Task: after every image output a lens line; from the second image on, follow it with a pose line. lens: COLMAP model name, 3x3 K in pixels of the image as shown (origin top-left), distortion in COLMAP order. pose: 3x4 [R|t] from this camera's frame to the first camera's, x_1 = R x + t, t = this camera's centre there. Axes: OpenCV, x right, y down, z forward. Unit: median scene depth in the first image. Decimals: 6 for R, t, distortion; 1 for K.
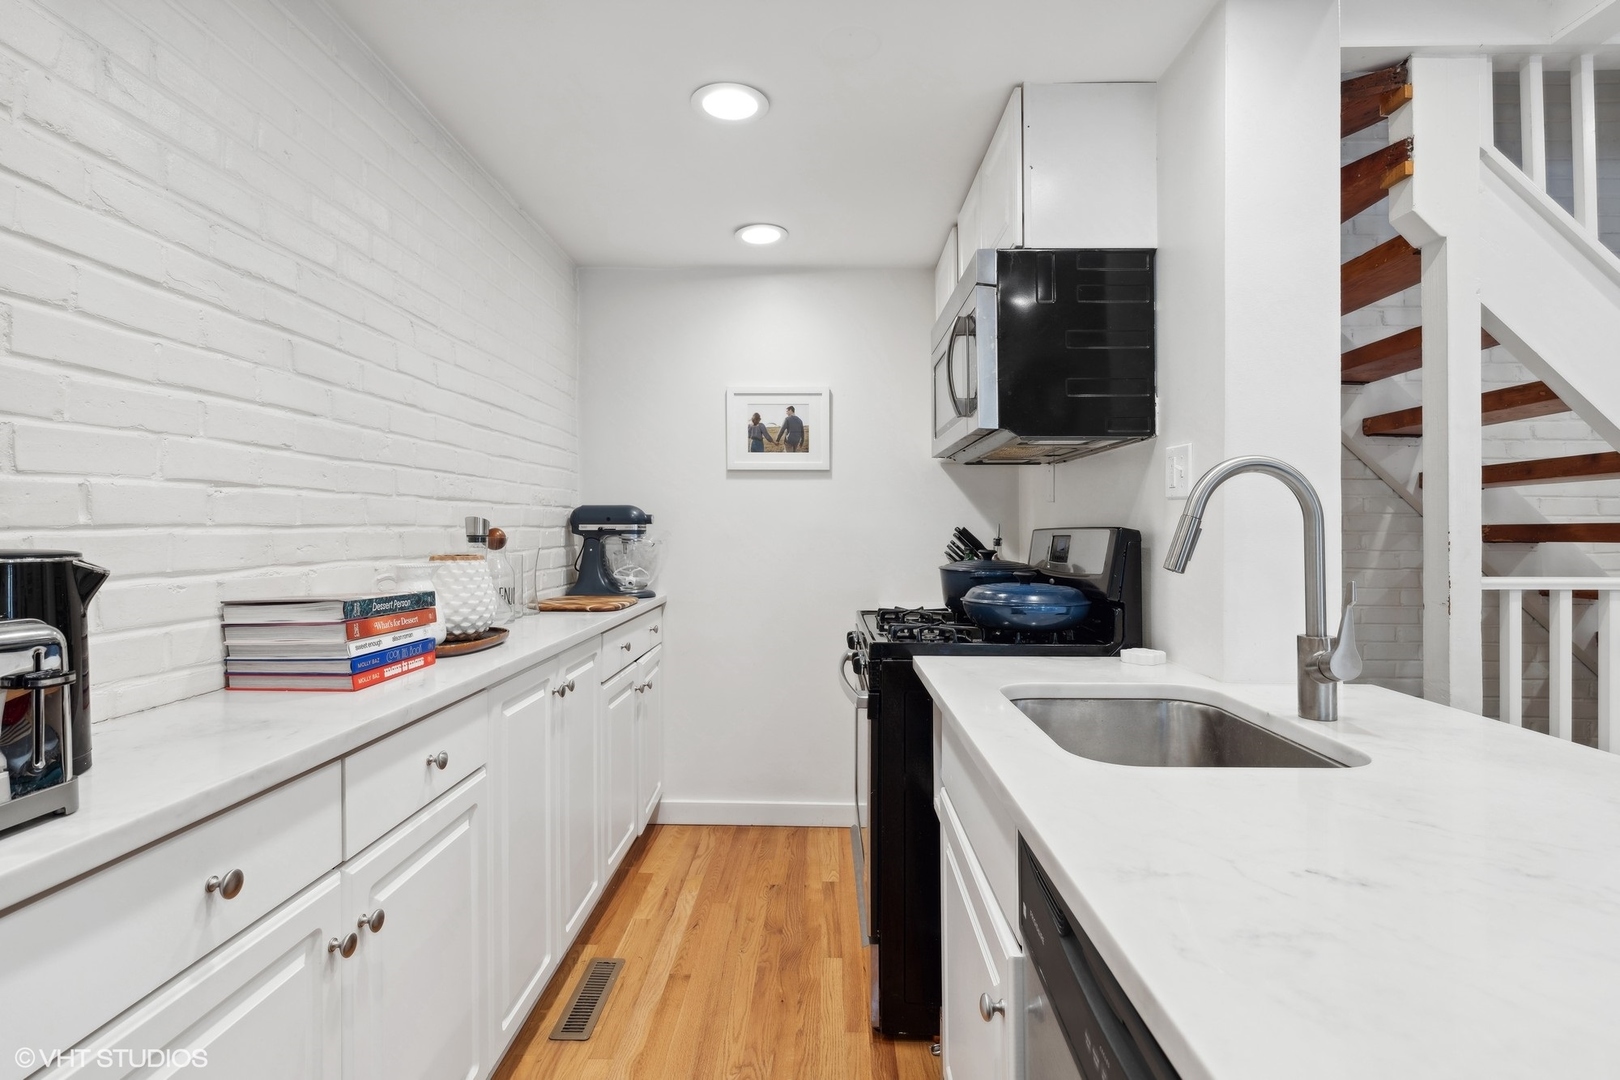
lens RADIAL K [[782.8, 0, 804.3], [0, 782.8, 529.6], [0, 0, 1]] dist [-0.001590, 0.000079]
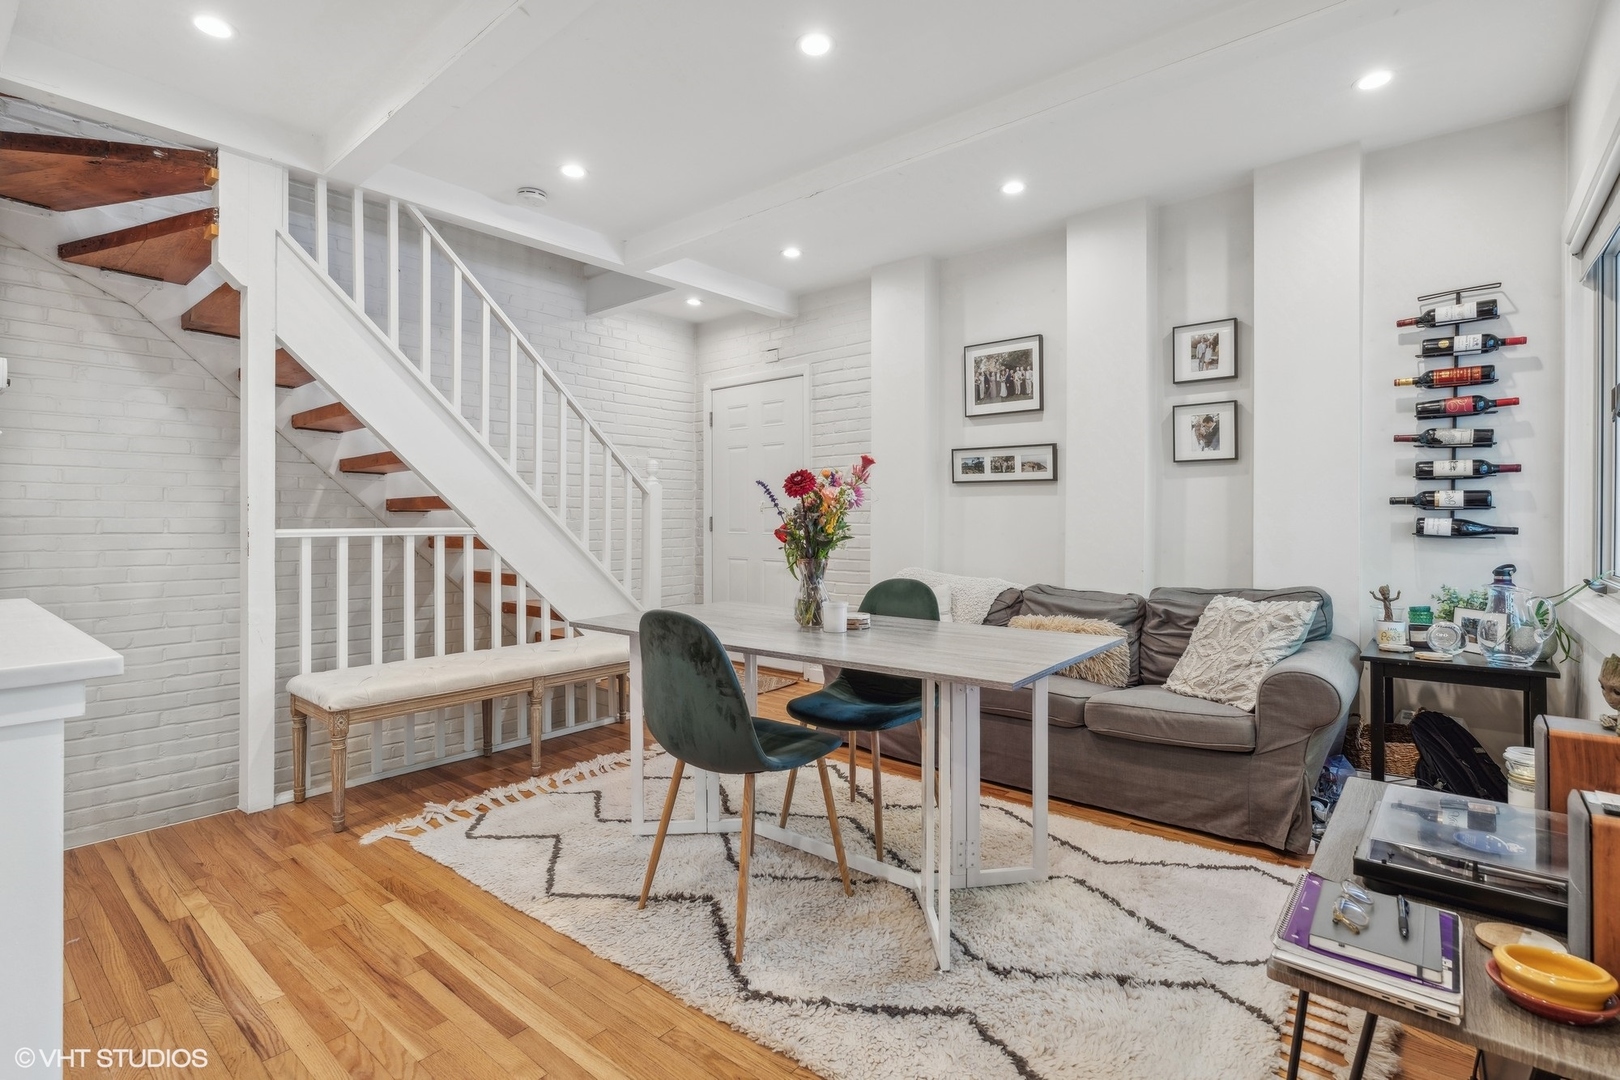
lens RADIAL K [[759.8, 0, 805.0], [0, 759.8, 518.1], [0, 0, 1]] dist [-0.003046, -0.000386]
pose [[0.622597, -0.005798, 0.782521, 0.377501], [0.006791, 0.999975, 0.002006, 0.044008], [-0.782513, 0.004065, 0.622621, -0.623986]]
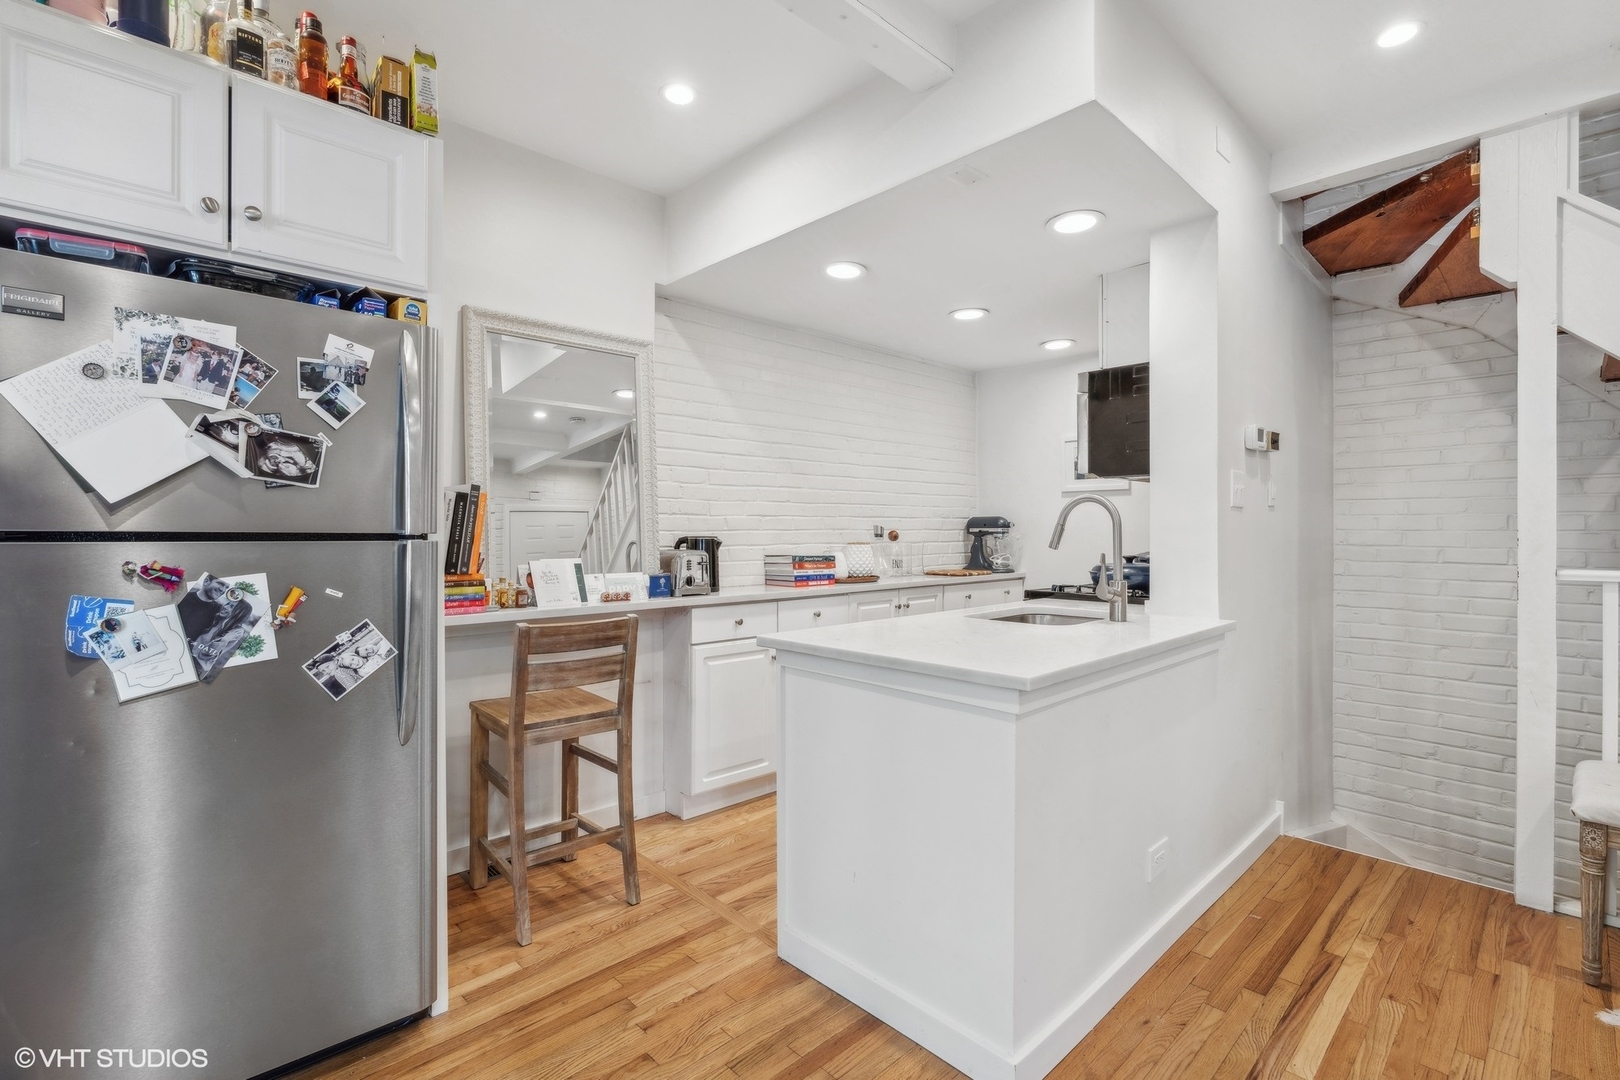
lens RADIAL K [[741.3, 0, 807.9], [0, 741.3, 532.6], [0, 0, 1]] dist [-0.003428, -0.000442]
pose [[0.710850, -0.002390, -0.703339, 0.836339], [0.001967, 0.999997, -0.001410, 0.005868], [0.703341, -0.000382, 0.710853, -0.550630]]
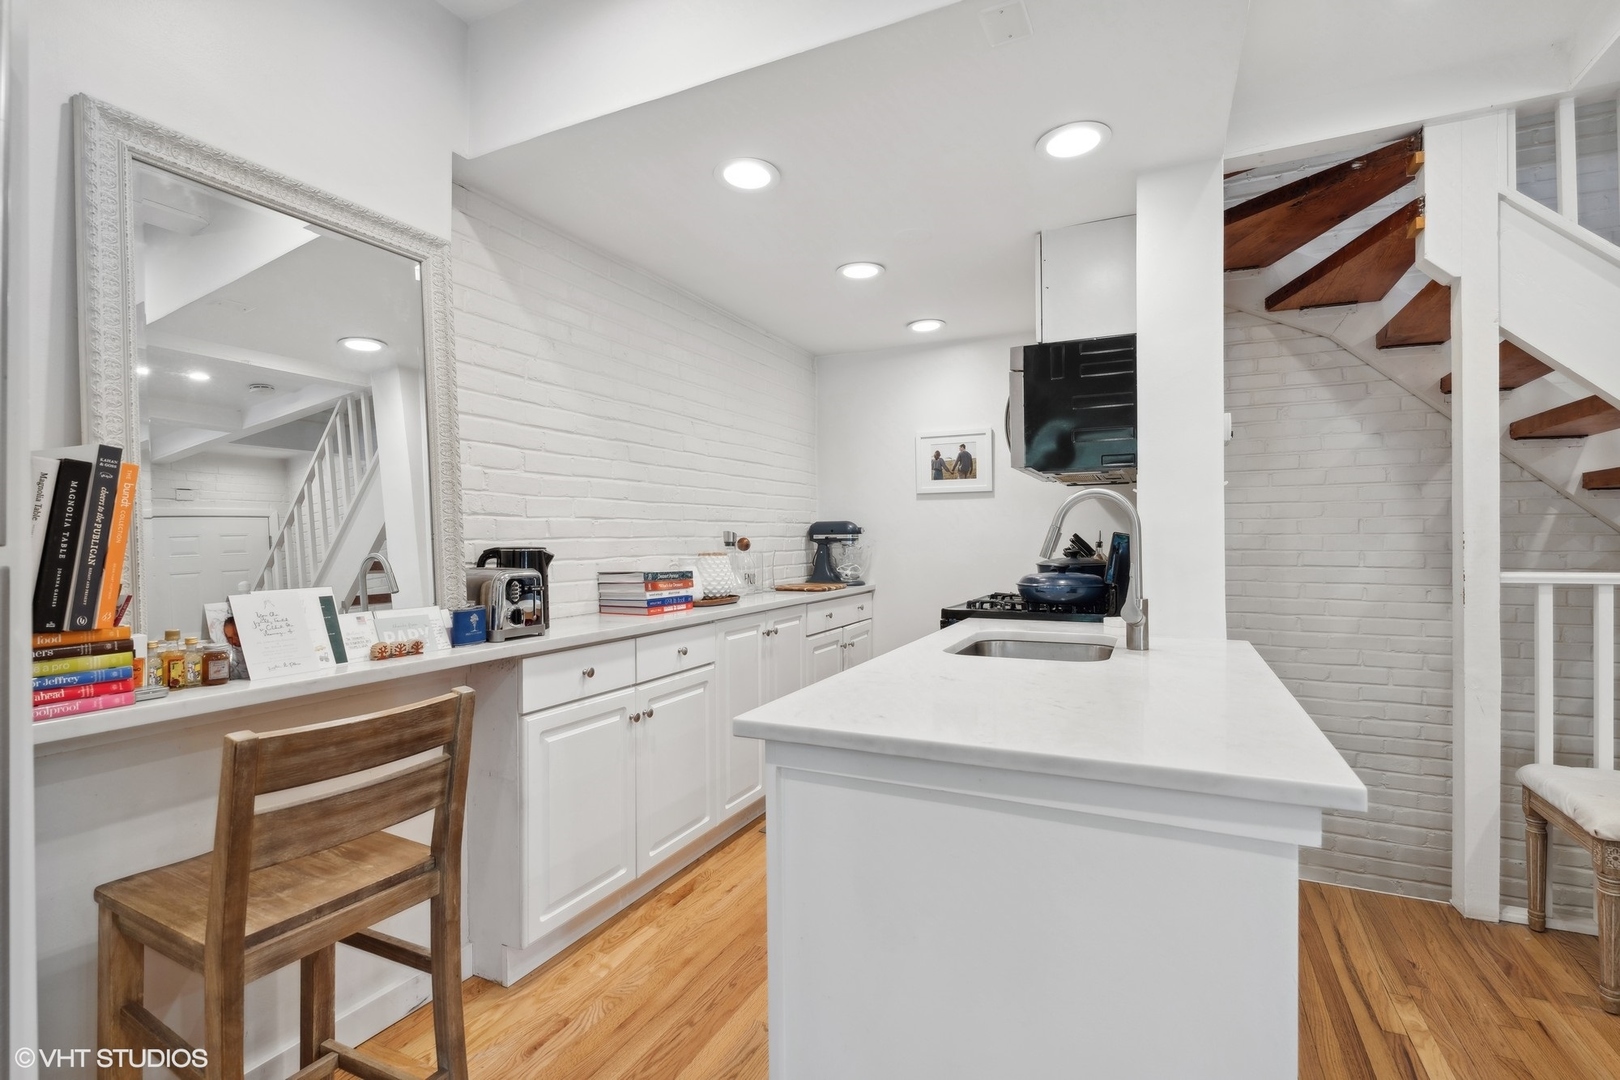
lens RADIAL K [[747.8, 0, 806.0], [0, 747.8, 536.5], [0, 0, 1]] dist [-0.002692, -0.000306]
pose [[0.911382, -0.010950, -0.411415, 0.388220], [0.009560, 0.999940, -0.005435, 0.005605], [0.411450, 0.001020, 0.911432, -0.399181]]
